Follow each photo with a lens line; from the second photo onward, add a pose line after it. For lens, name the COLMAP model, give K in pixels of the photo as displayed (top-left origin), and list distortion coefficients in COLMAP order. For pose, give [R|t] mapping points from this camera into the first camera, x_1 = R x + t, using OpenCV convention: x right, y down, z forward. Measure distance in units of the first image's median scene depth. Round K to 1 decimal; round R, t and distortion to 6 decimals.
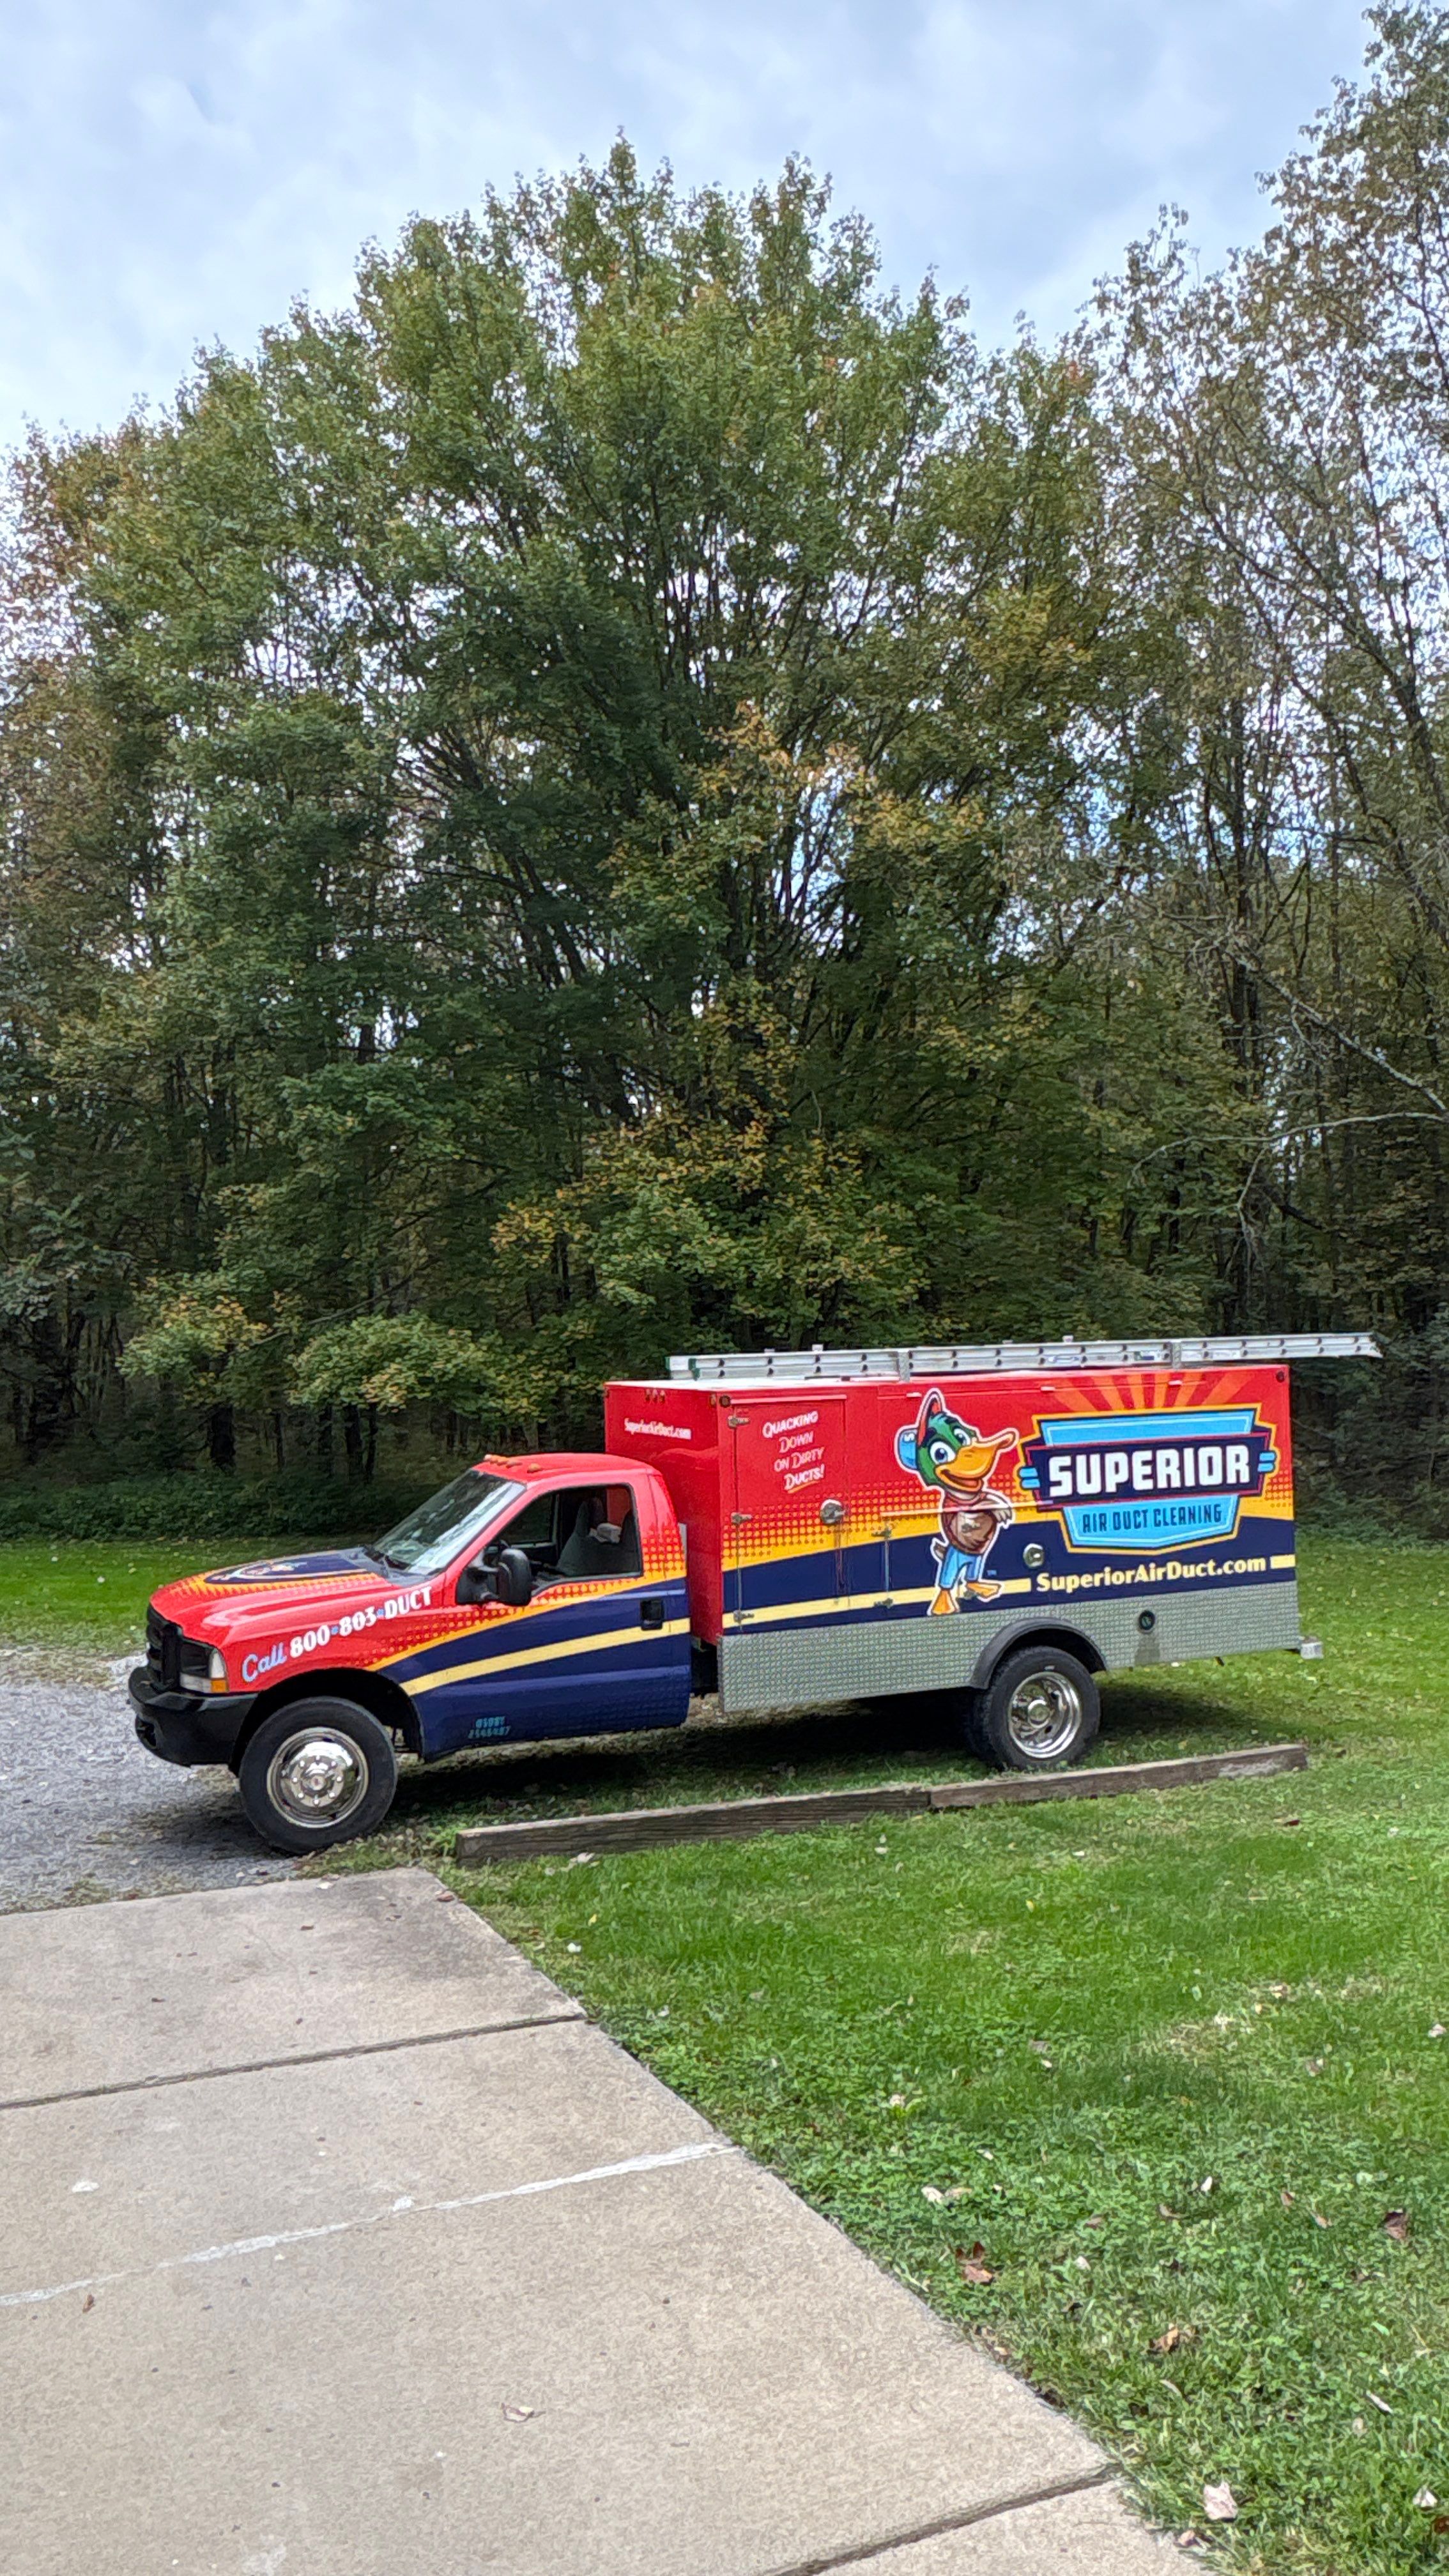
lens RADIAL K [[1816.1, 0, 724.5], [0, 1816.1, 1288.0], [0, 0, 1]] dist [-0.001811, -0.000819]
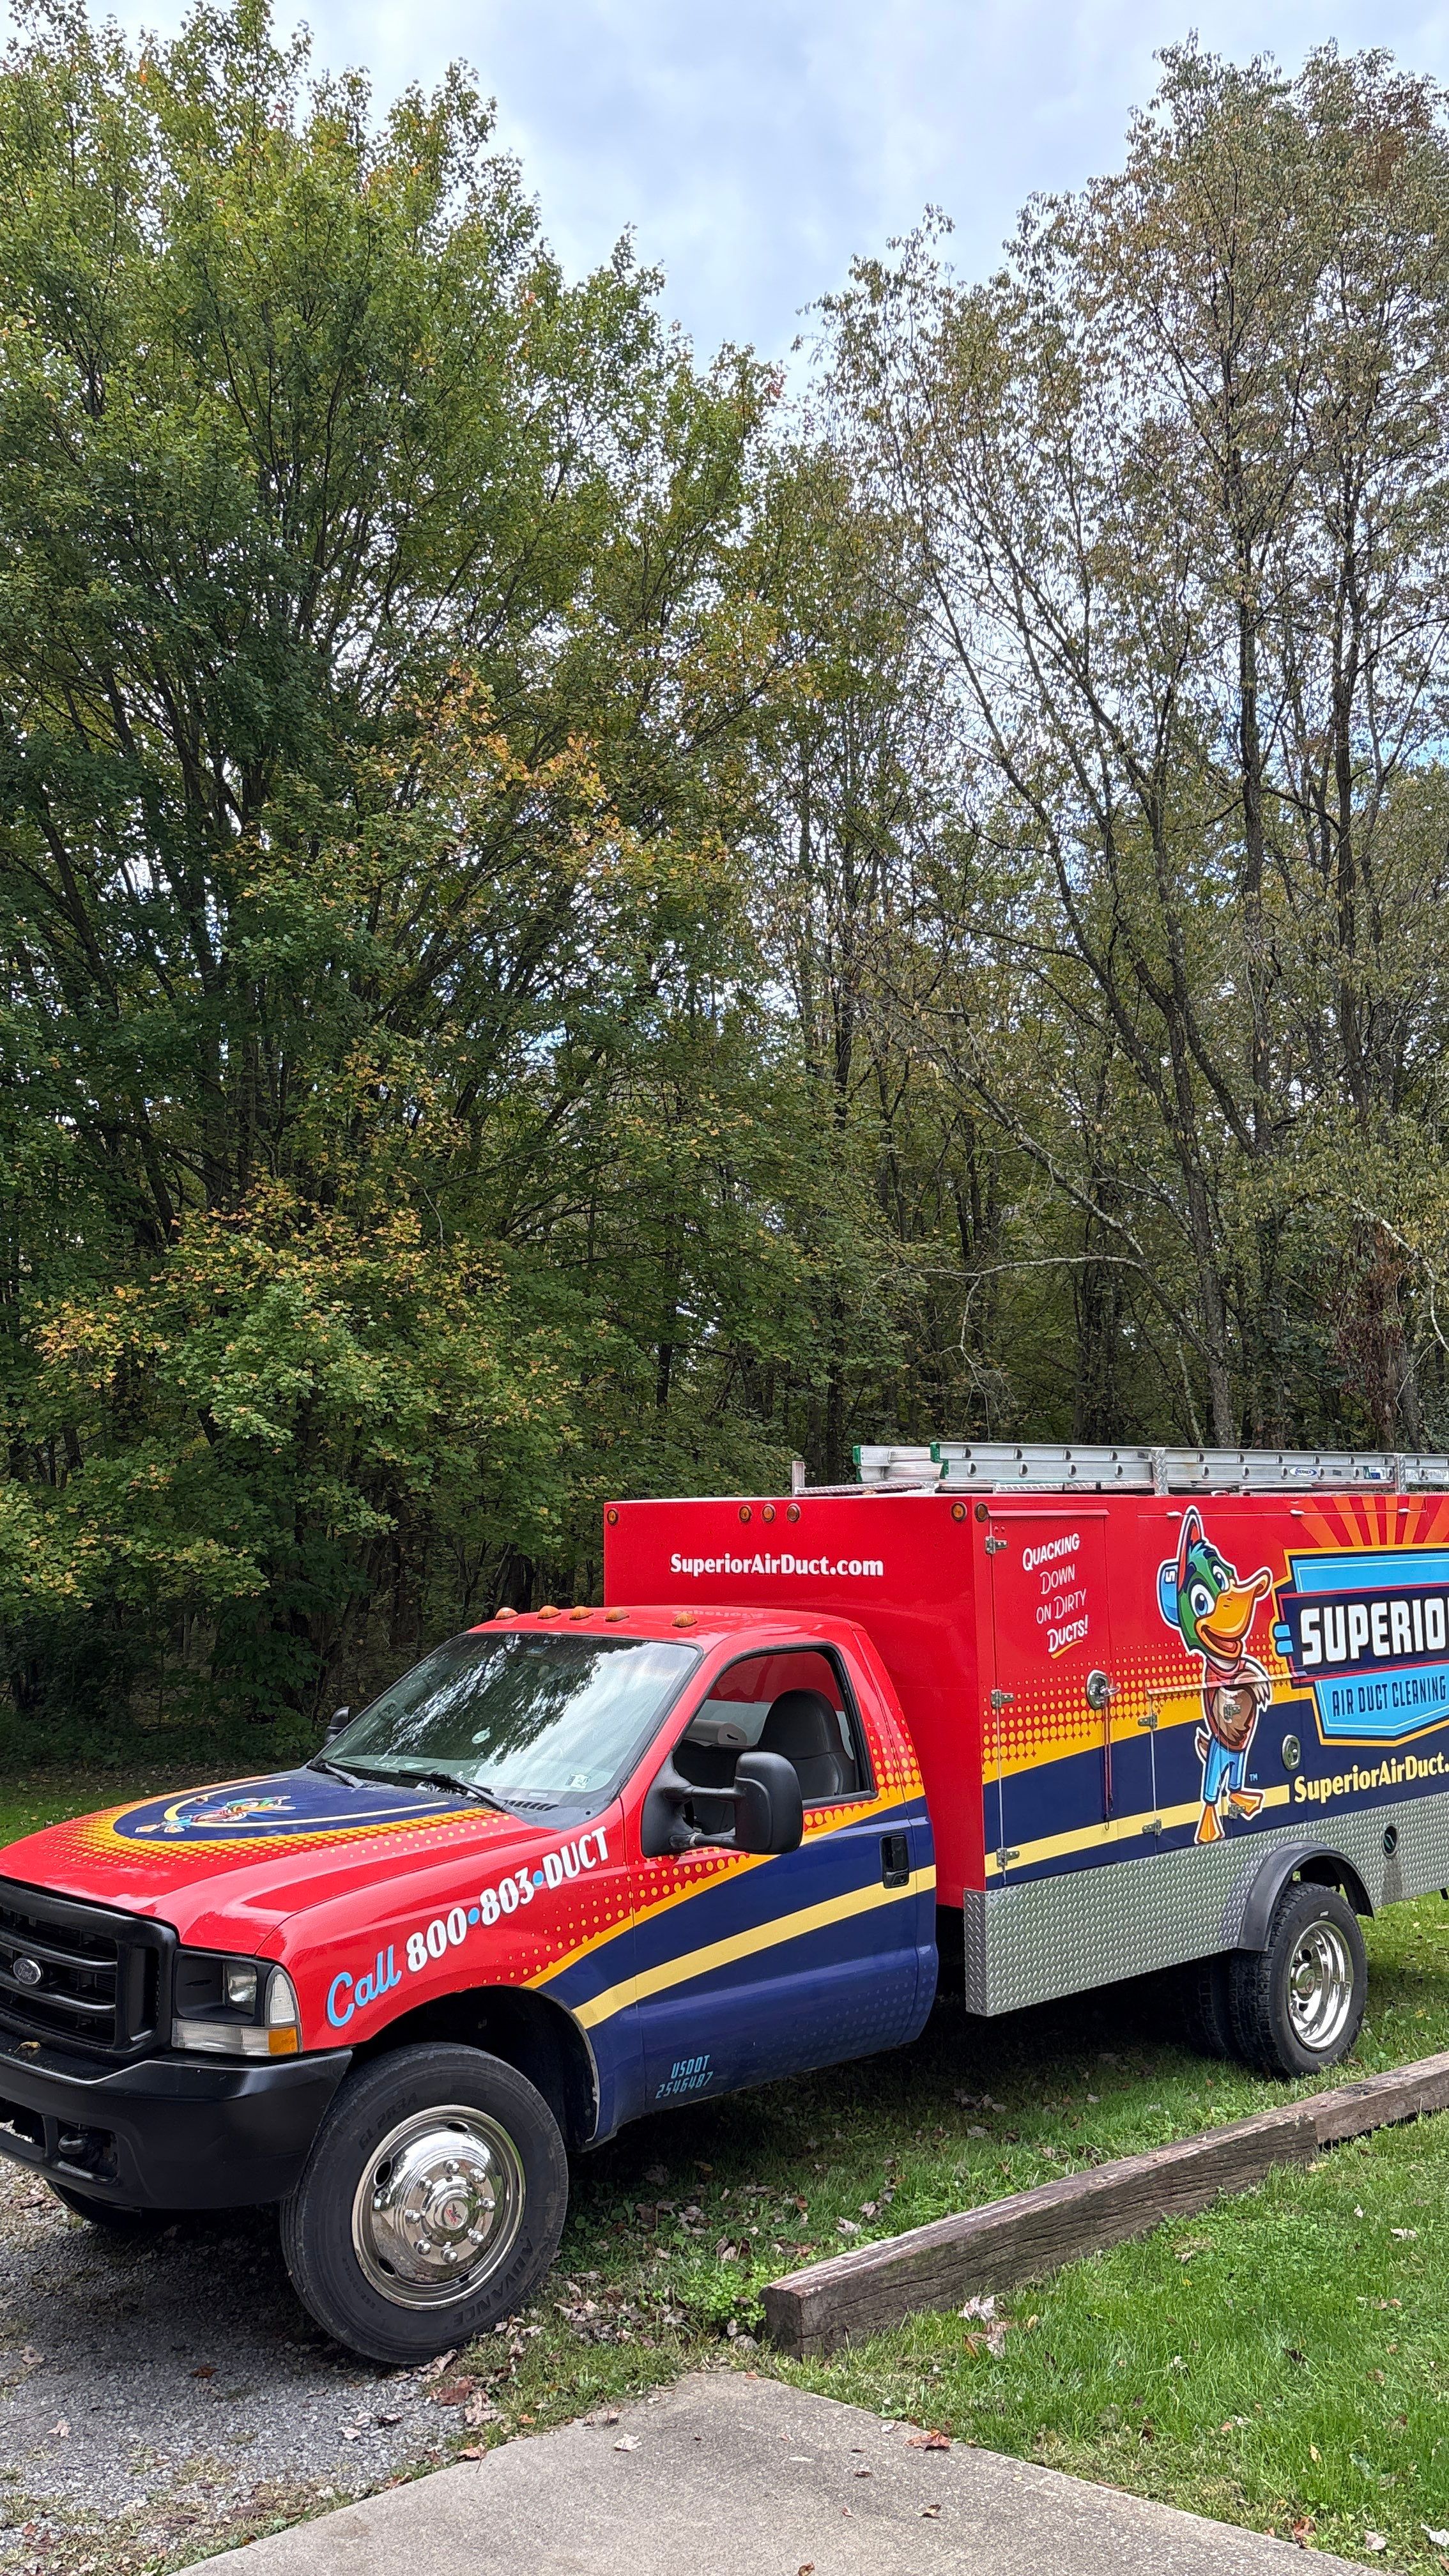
lens RADIAL K [[1977.9, 0, 711.2], [0, 1977.9, 1296.1], [0, 0, 1]] dist [0.015236, 0.004134]
pose [[0.930592, 0.055608, 0.361810, -0.326125], [-0.019353, 0.994486, -0.103070, 0.056383], [-0.365546, 0.088914, 0.926537, 0.359576]]
